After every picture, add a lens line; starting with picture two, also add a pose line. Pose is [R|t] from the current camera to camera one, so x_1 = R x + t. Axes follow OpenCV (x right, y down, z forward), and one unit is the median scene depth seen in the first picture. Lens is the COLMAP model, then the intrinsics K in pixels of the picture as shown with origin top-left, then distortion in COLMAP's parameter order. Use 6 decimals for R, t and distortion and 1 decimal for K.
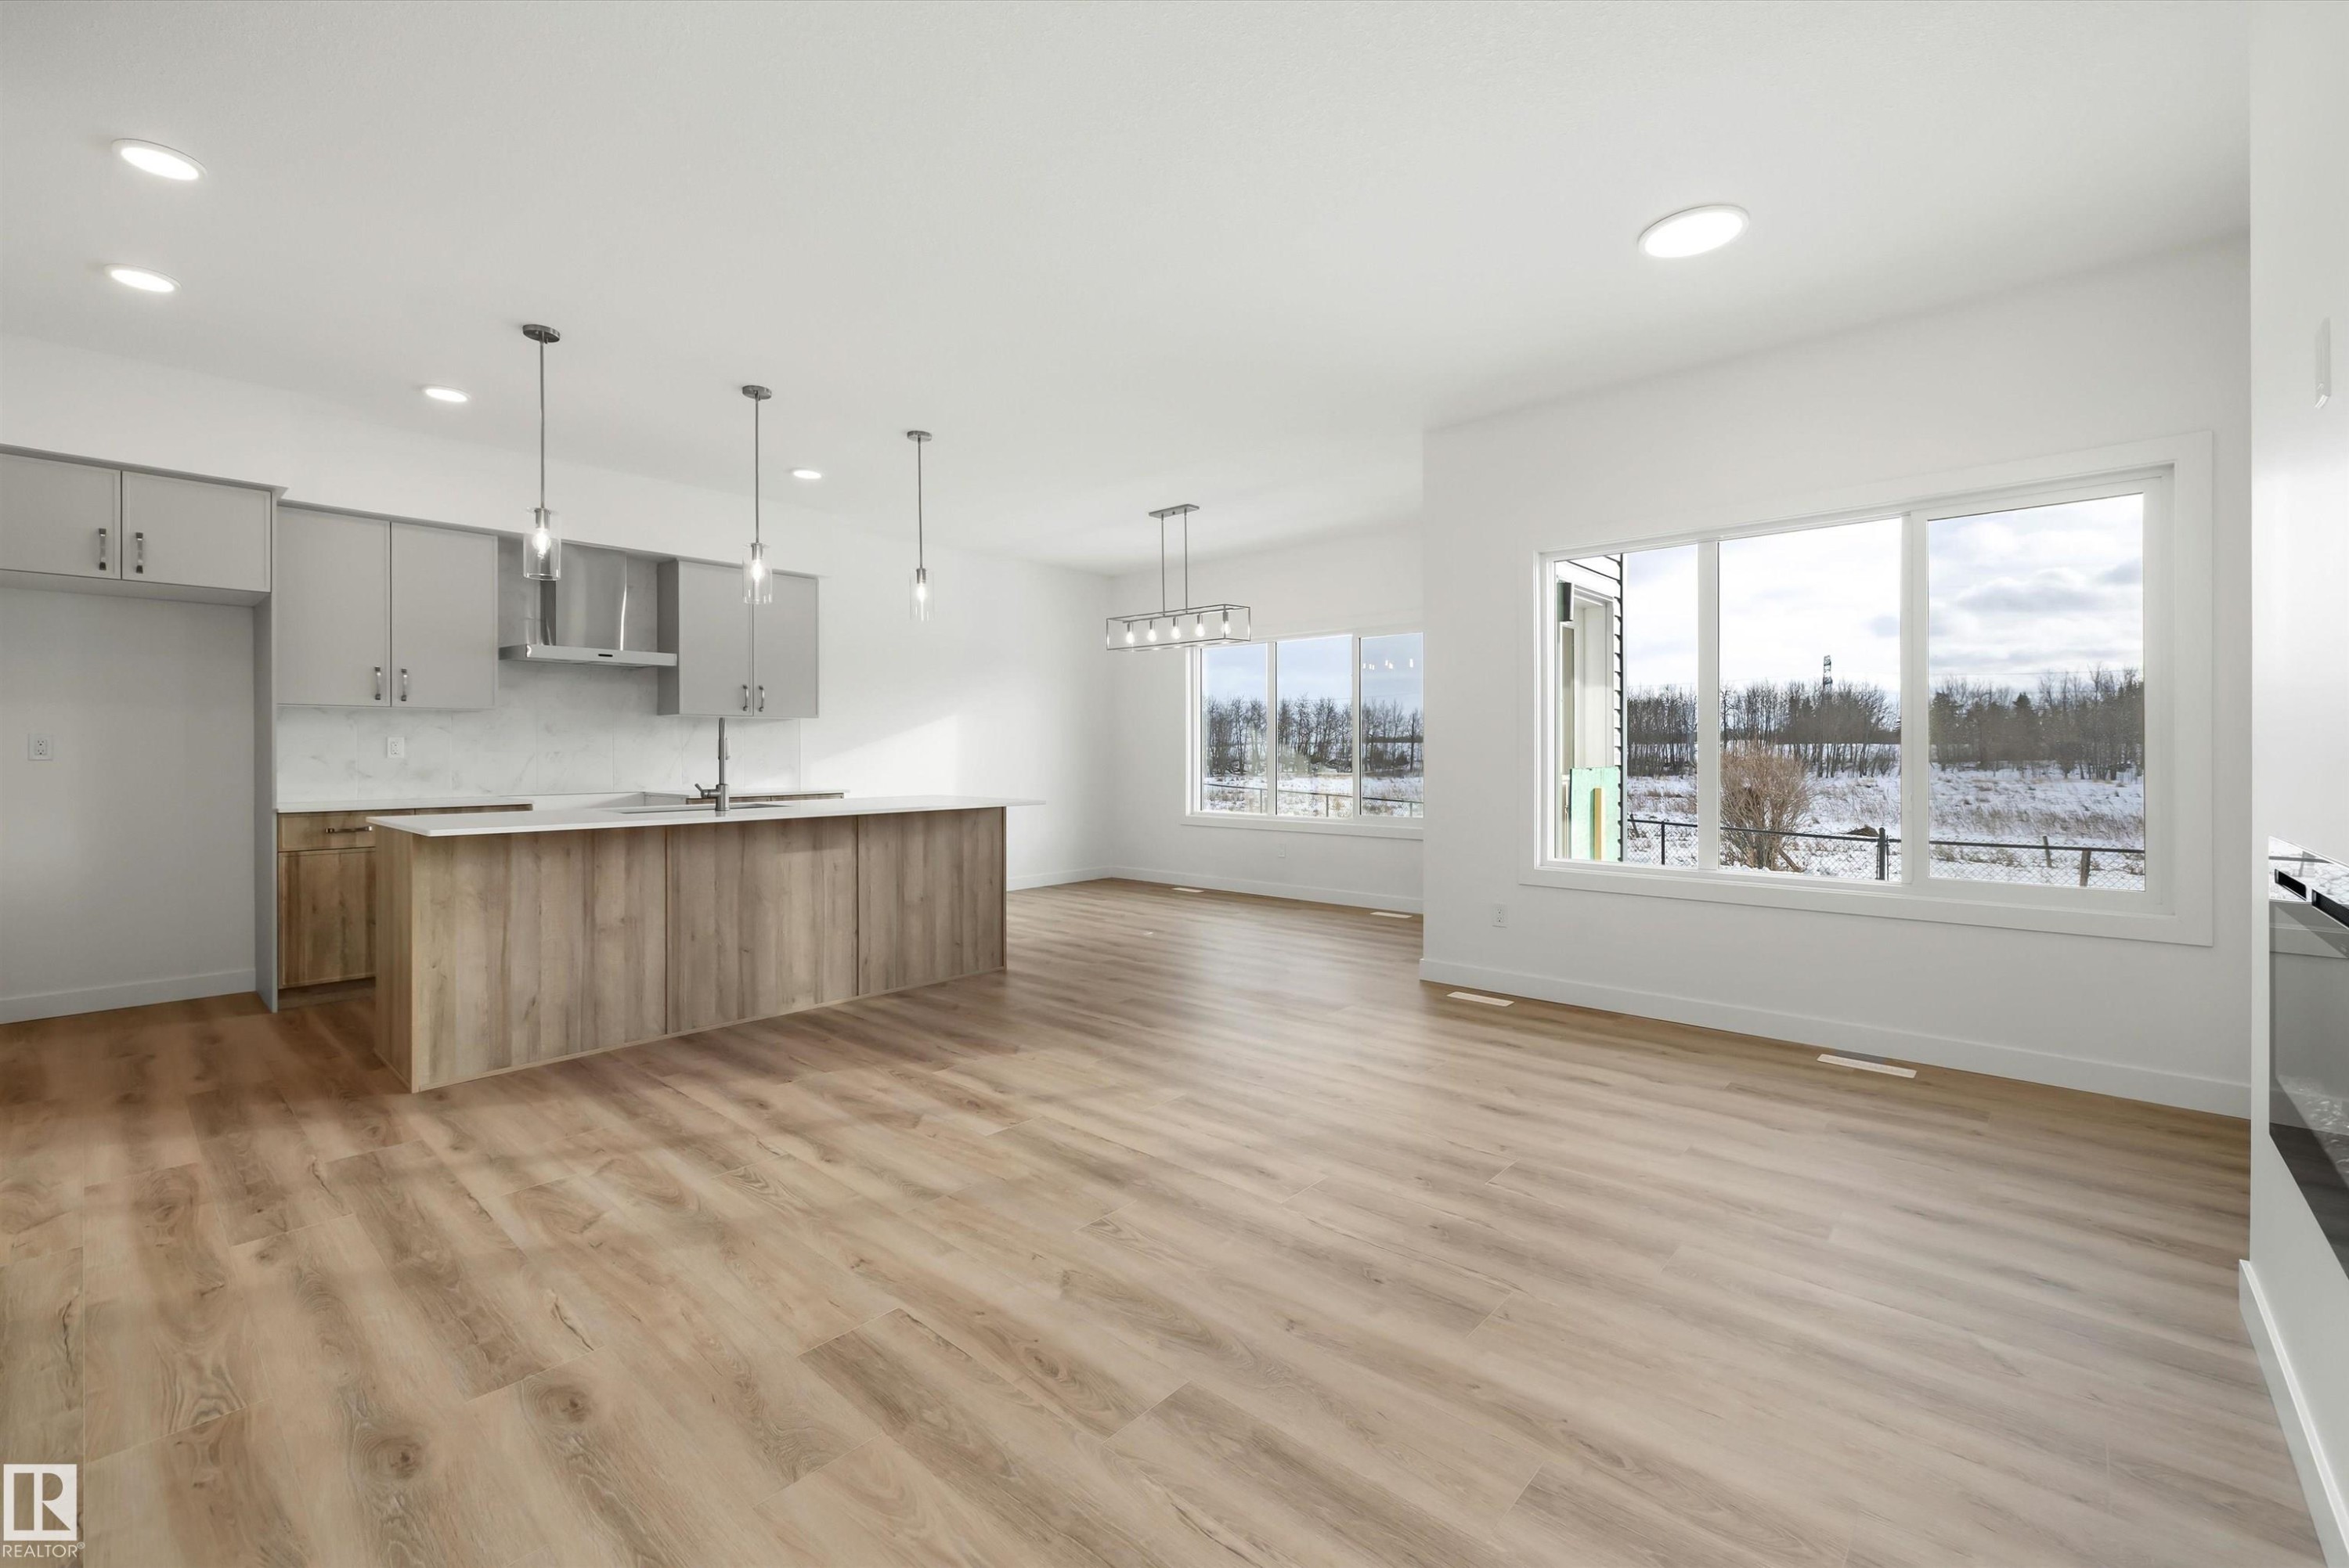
lens RADIAL K [[990.9, 0, 1165.0], [0, 990.9, 749.9], [0, 0, 1]] dist [-0.002608, -0.000054]
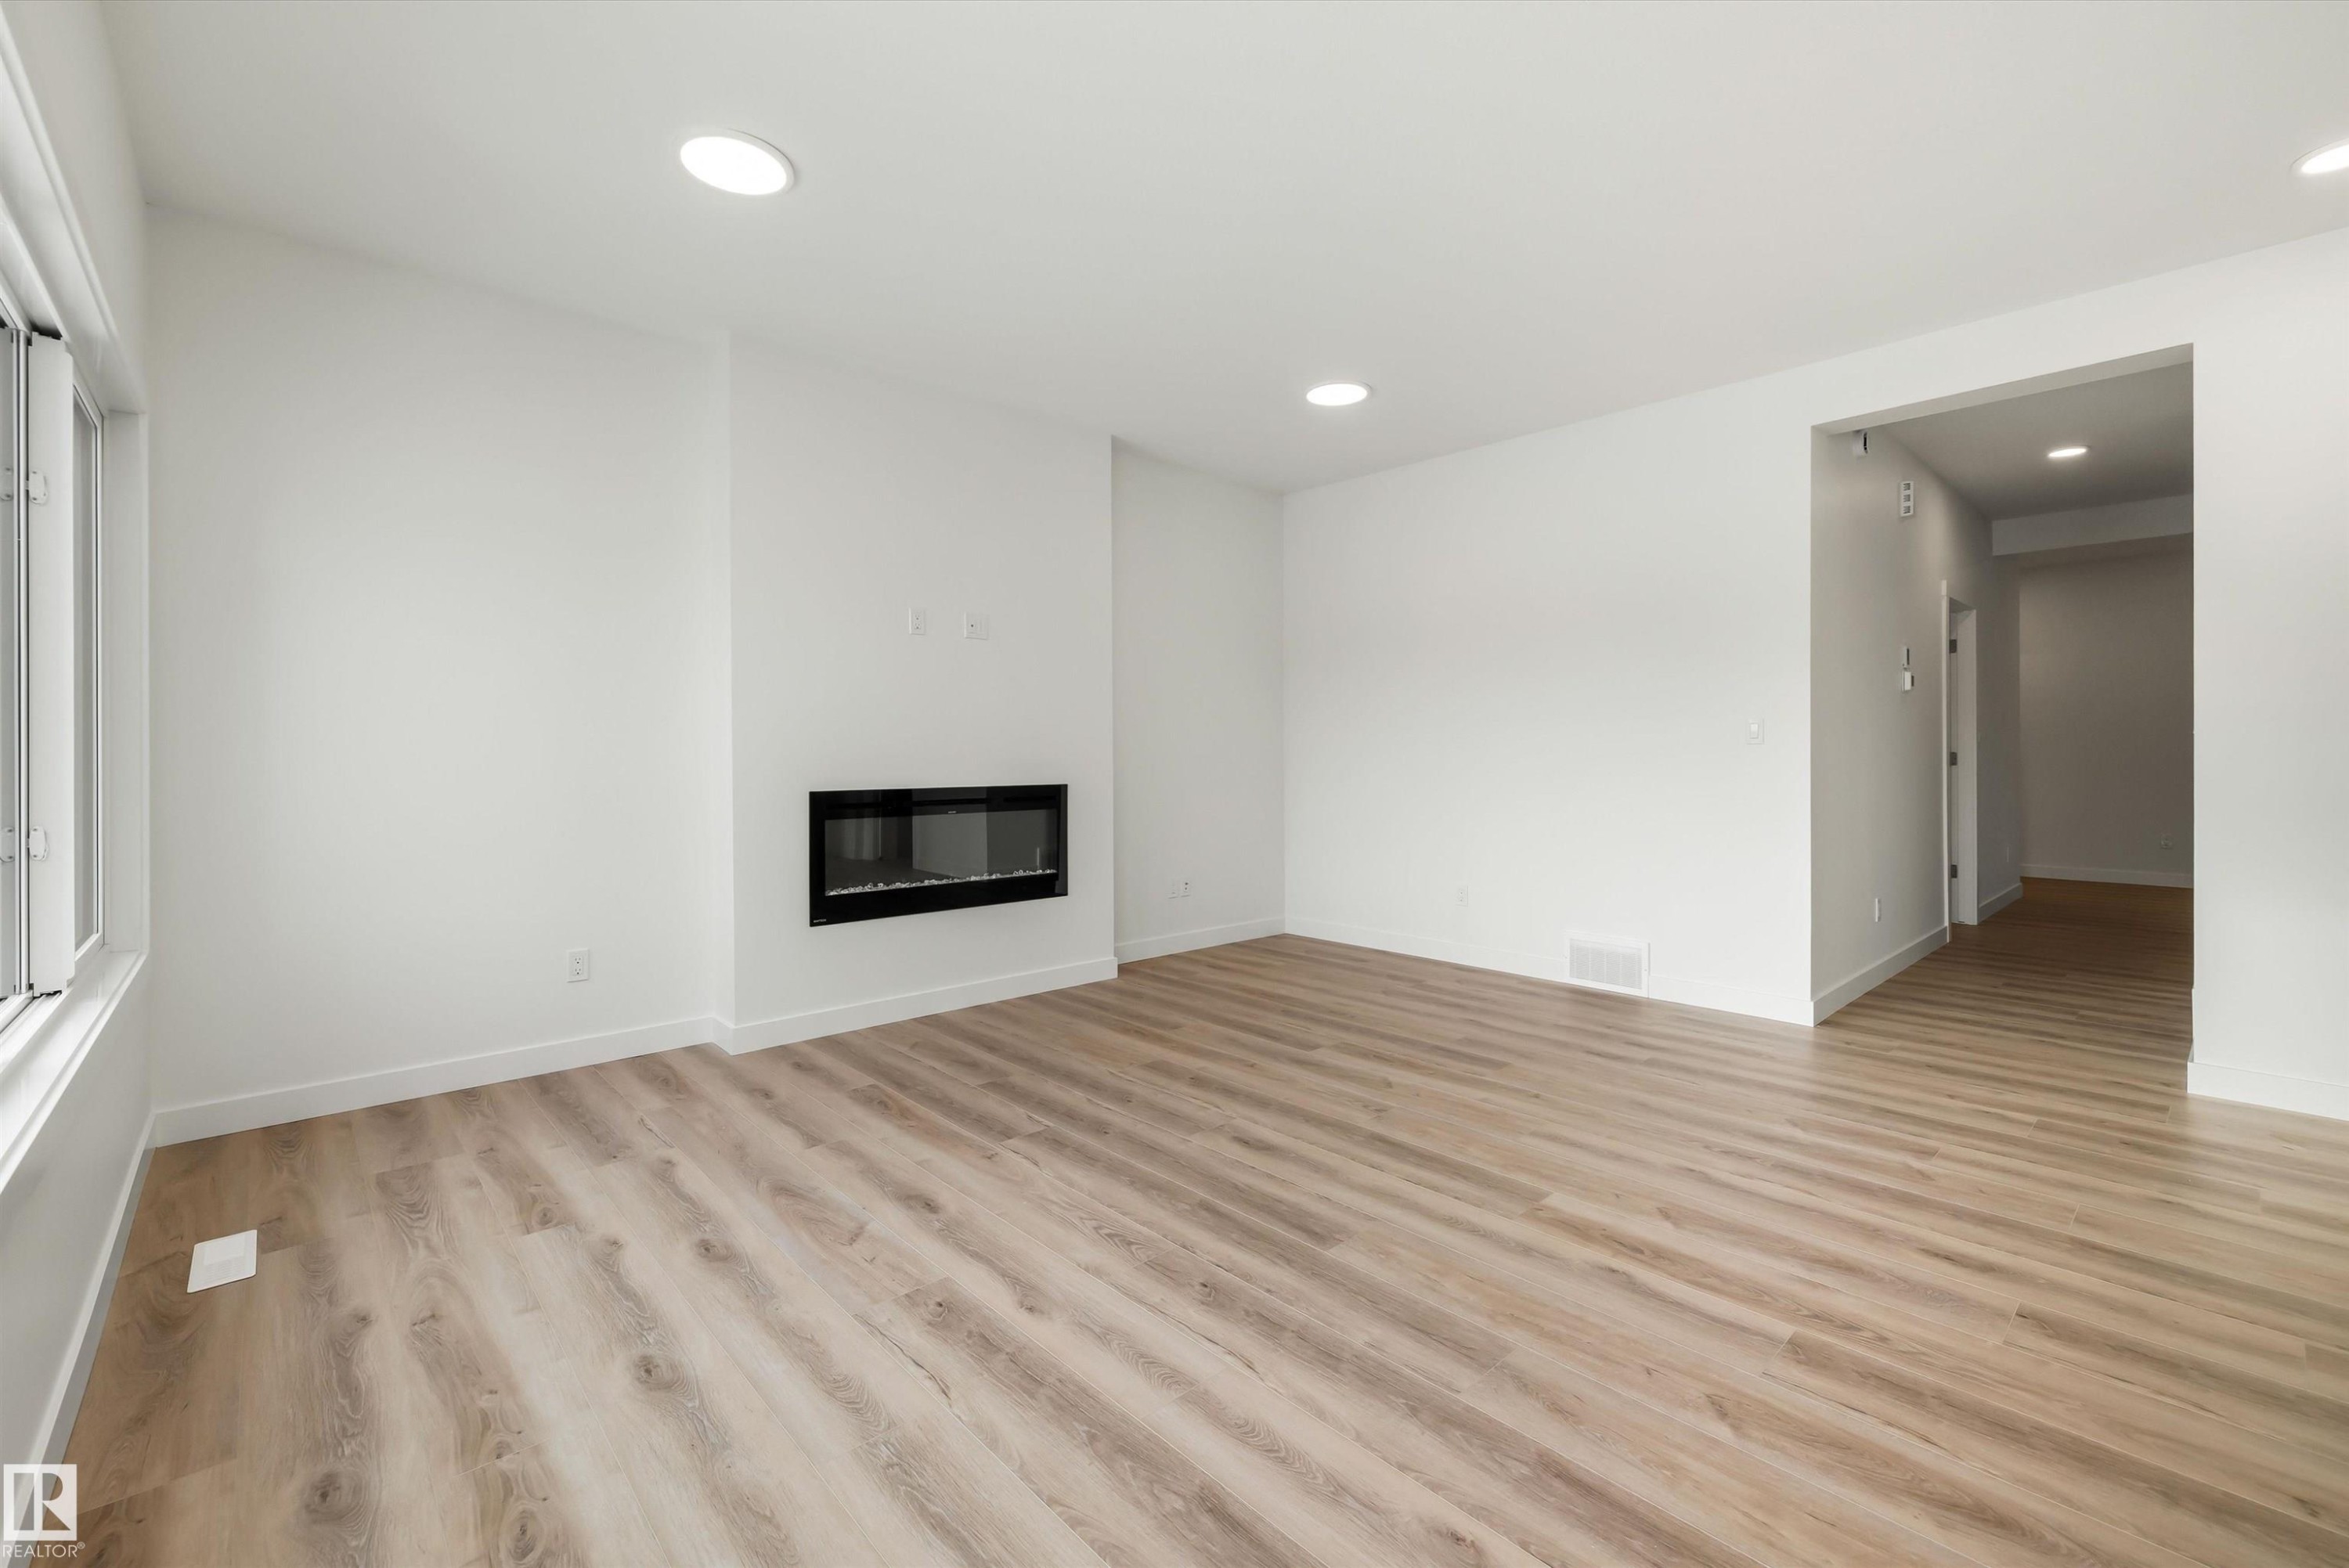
lens RADIAL K [[985.1, 0, 1160.0], [0, 985.1, 749.6], [0, 0, 1]] dist [-0.002437, -0.000039]
pose [[-0.994844, 0.005043, 0.101294, 0.053839], [0.004590, 0.999978, -0.004707, 0.003997], [-0.101316, -0.004218, -0.994845, 1.394757]]
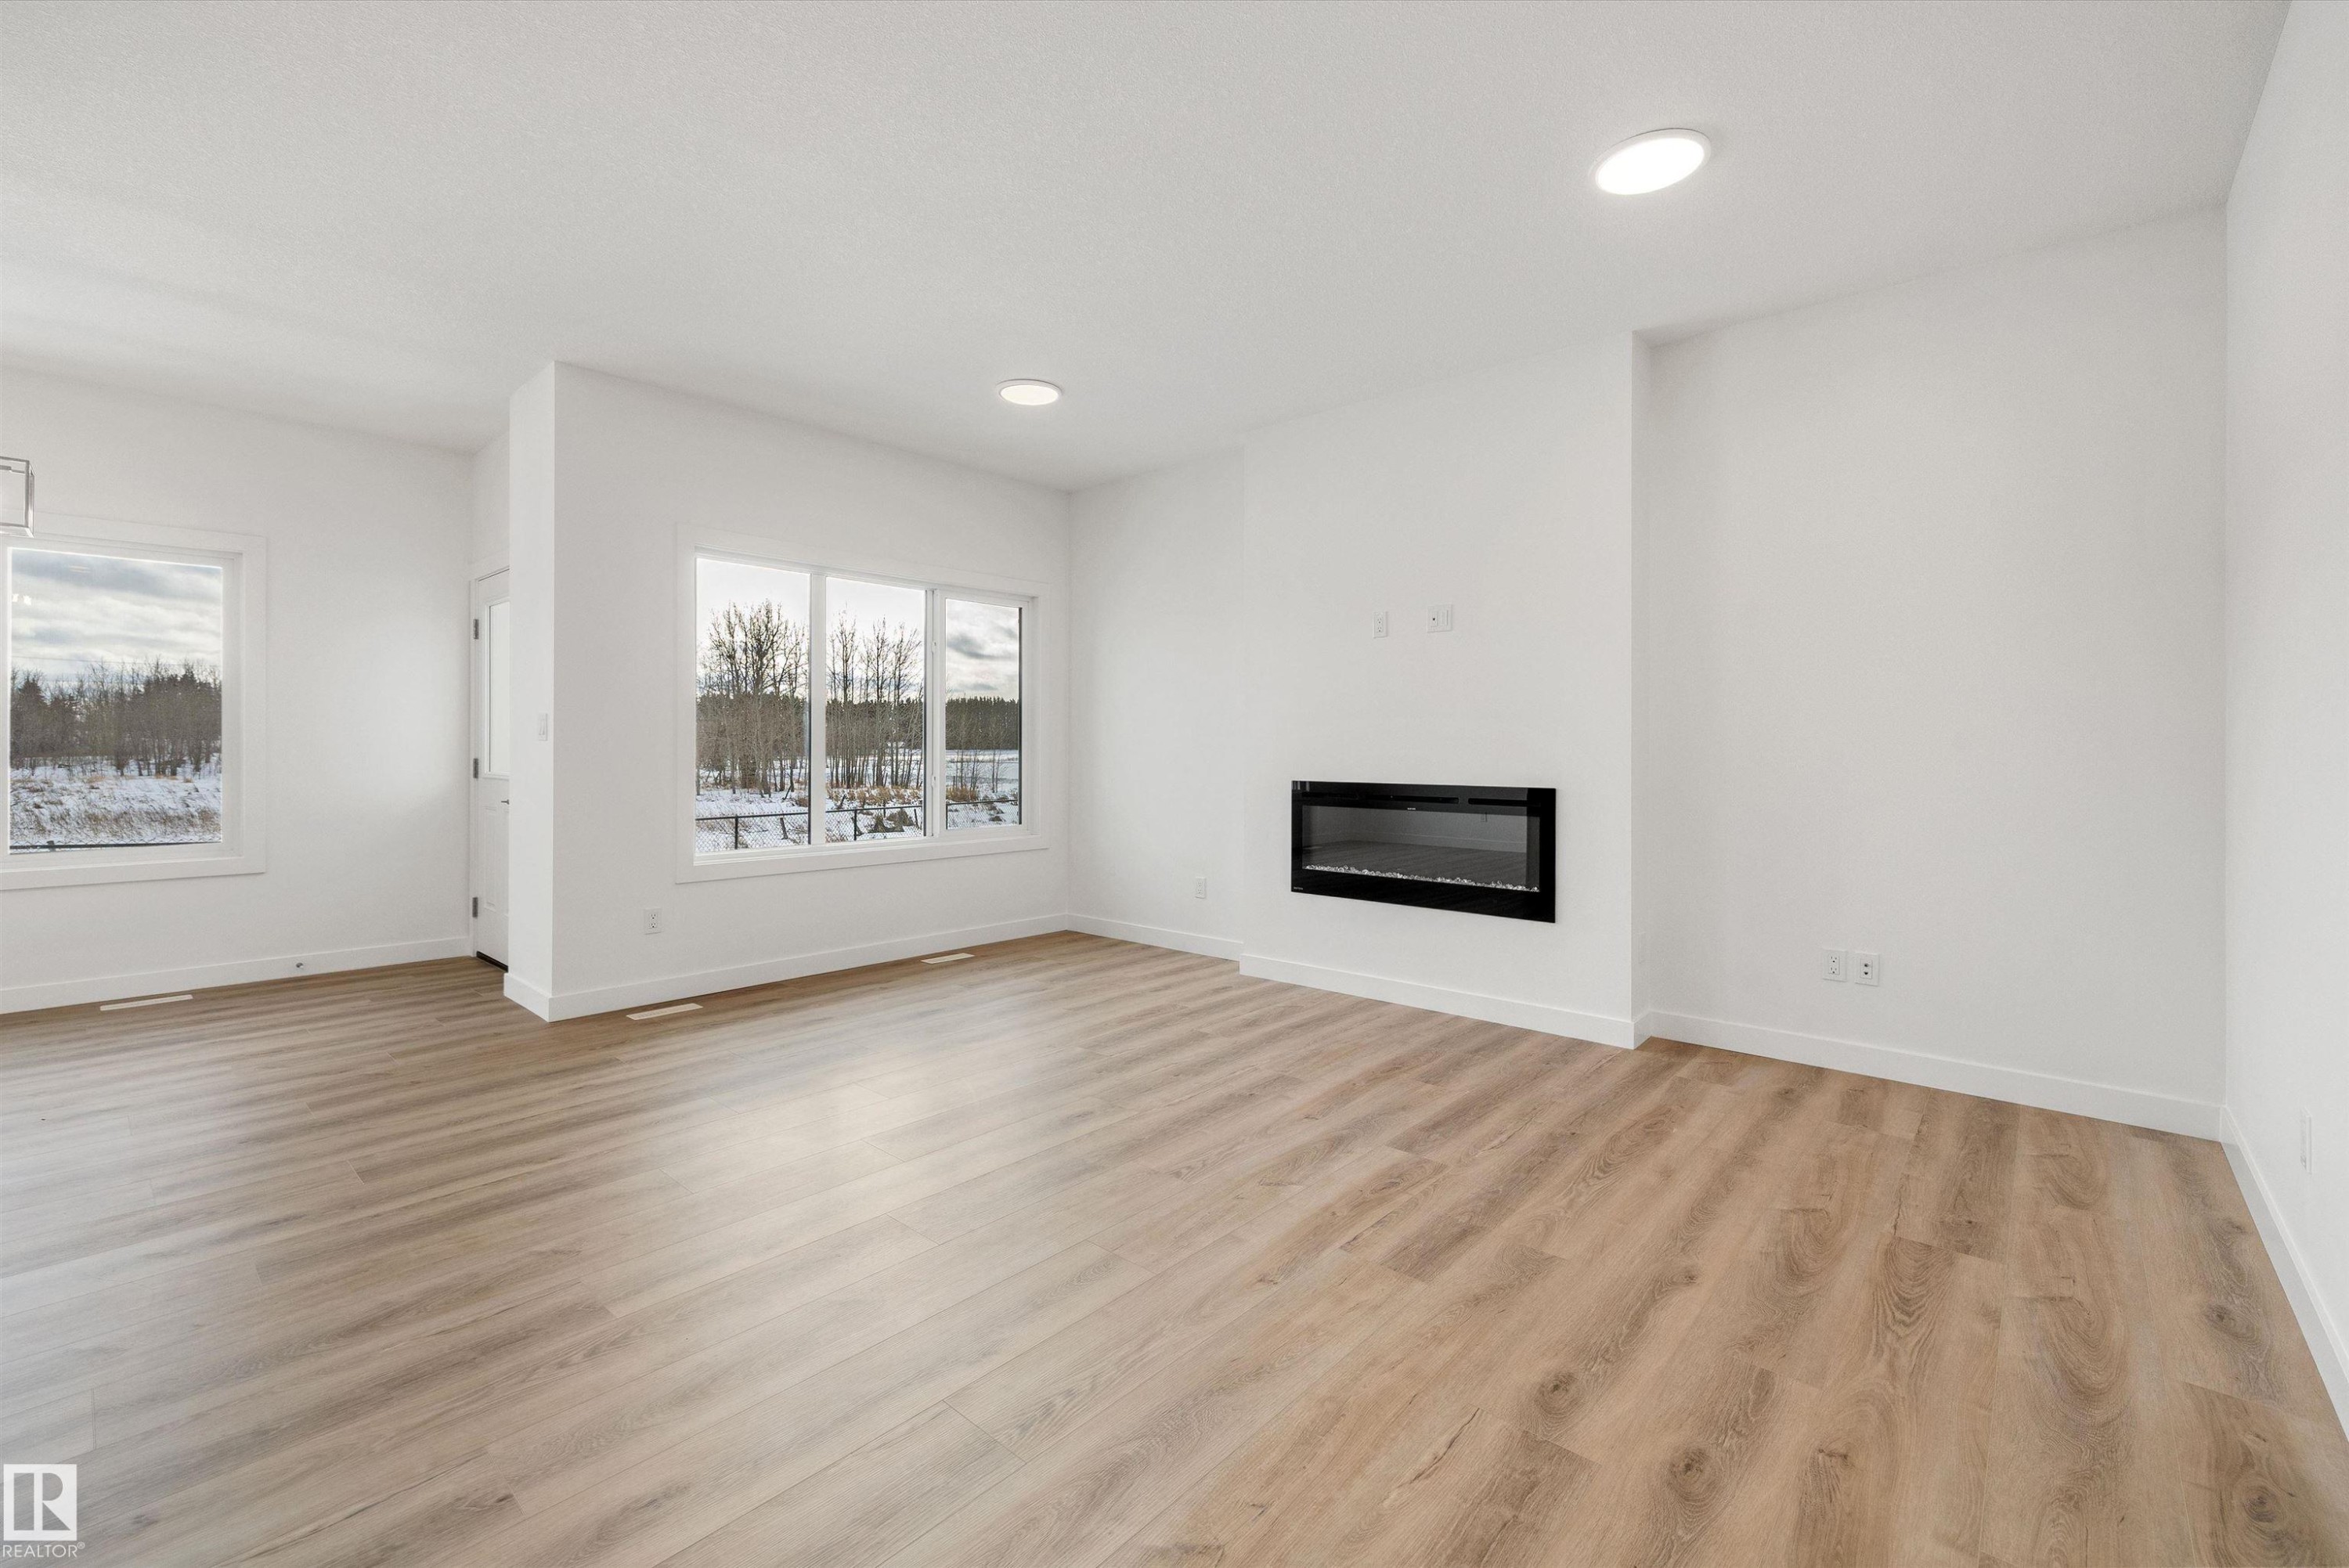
lens RADIAL K [[990.9, 0, 1165.0], [0, 990.9, 749.9], [0, 0, 1]] dist [-0.002608, -0.000054]
pose [[-0.007496, 0.000067, 0.999972, -0.700513], [-0.005078, 0.999987, -0.000105, 0.003663], [-0.999959, -0.005078, -0.007495, 0.614031]]
